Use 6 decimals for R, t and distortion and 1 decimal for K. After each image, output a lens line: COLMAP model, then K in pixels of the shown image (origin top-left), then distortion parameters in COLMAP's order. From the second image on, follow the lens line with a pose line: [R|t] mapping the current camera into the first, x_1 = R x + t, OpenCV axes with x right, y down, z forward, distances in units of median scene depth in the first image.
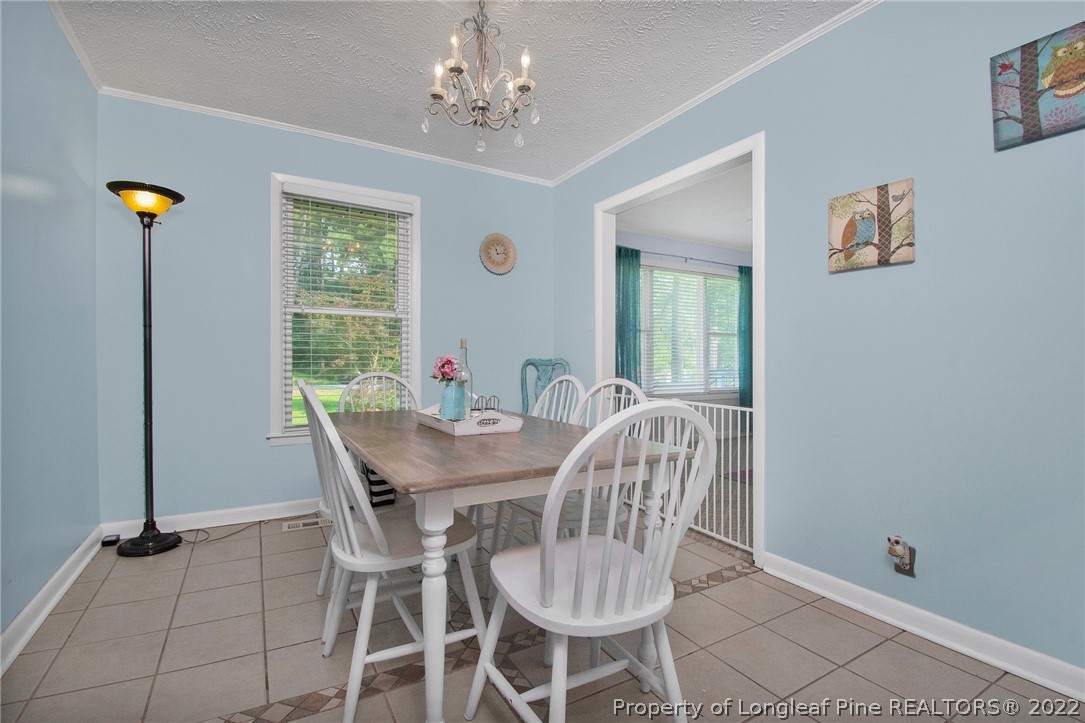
lens RADIAL K [[502.3, 0, 542.5], [0, 502.3, 361.5], [0, 0, 1]] dist [0.024579, -0.000222]
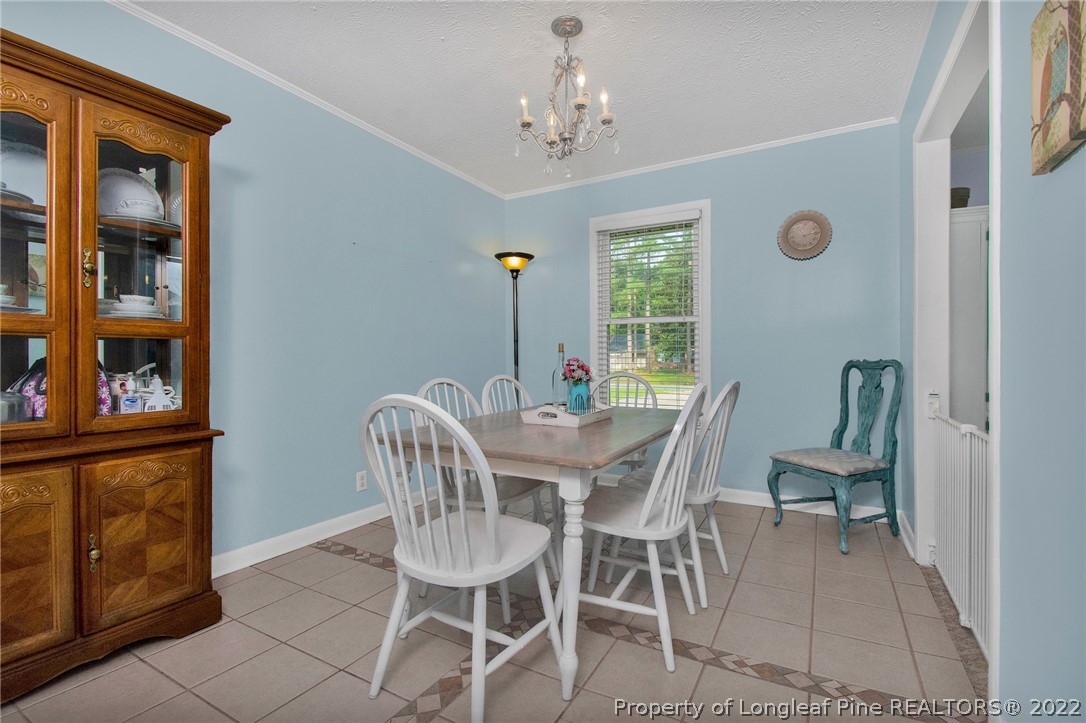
lens RADIAL K [[502.7, 0, 543.0], [0, 502.7, 361.5], [0, 0, 1]] dist [0.024579, -0.000222]
pose [[0.501025, -0.003281, -0.865427, 0.622995], [-0.001969, 0.999986, -0.004931, 0.001978], [0.865431, 0.004175, 0.501012, 0.292775]]
